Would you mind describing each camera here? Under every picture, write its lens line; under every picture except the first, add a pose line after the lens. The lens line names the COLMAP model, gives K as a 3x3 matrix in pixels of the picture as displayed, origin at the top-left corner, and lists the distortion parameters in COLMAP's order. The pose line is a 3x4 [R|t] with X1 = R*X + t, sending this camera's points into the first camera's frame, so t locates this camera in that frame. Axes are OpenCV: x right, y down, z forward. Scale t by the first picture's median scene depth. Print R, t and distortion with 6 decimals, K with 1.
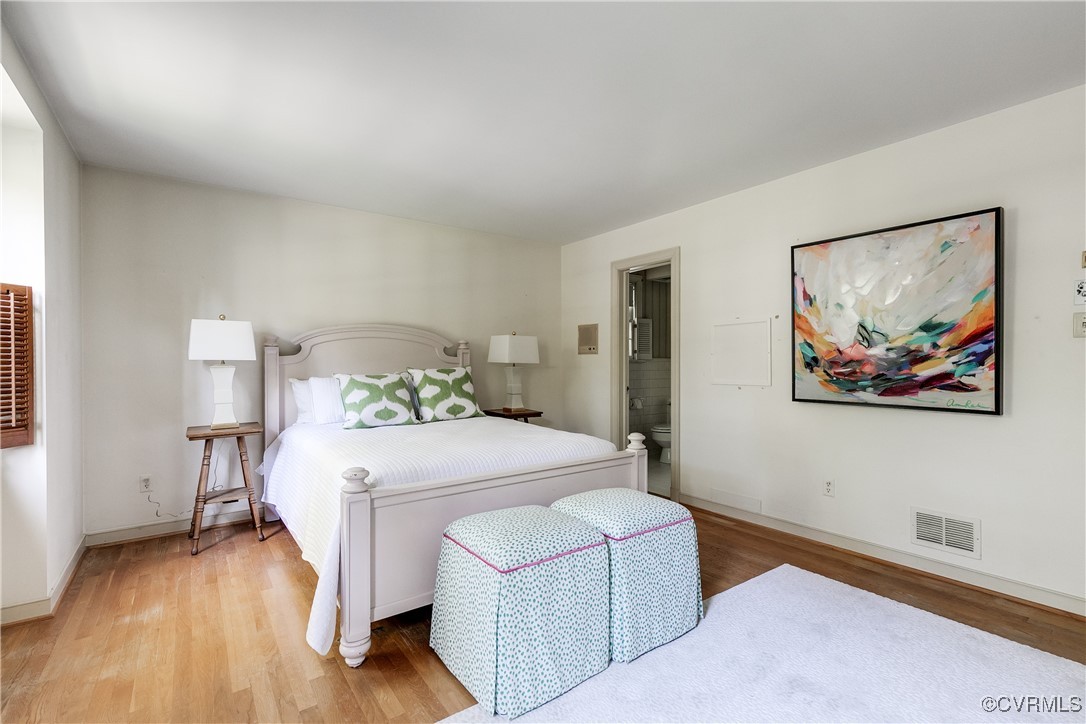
lens RADIAL K [[502.2, 0, 544.3], [0, 502.2, 365.3], [0, 0, 1]] dist [0.002906, -0.000030]
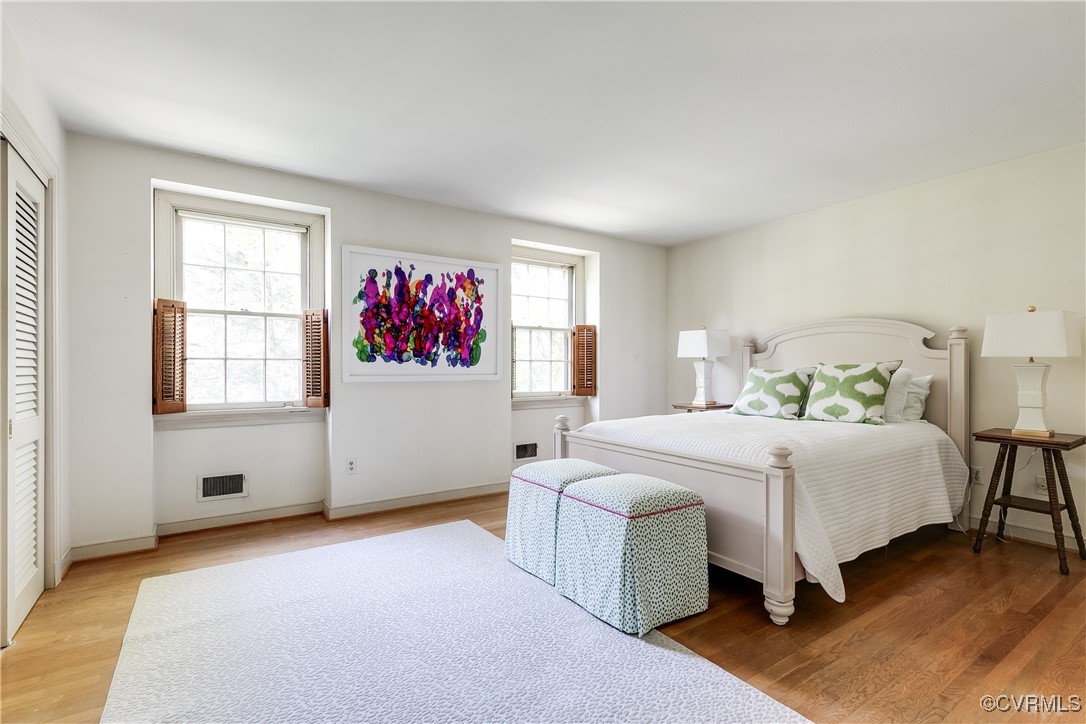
lens RADIAL K [[502.2, 0, 536.0], [0, 502.2, 361.7], [0, 0, 1]] dist [0.002906, -0.000030]
pose [[-0.037149, -0.002544, -0.999306, 0.729209], [-0.006770, 0.999974, -0.002294, 0.007932], [0.999287, 0.006680, -0.037166, 0.504139]]
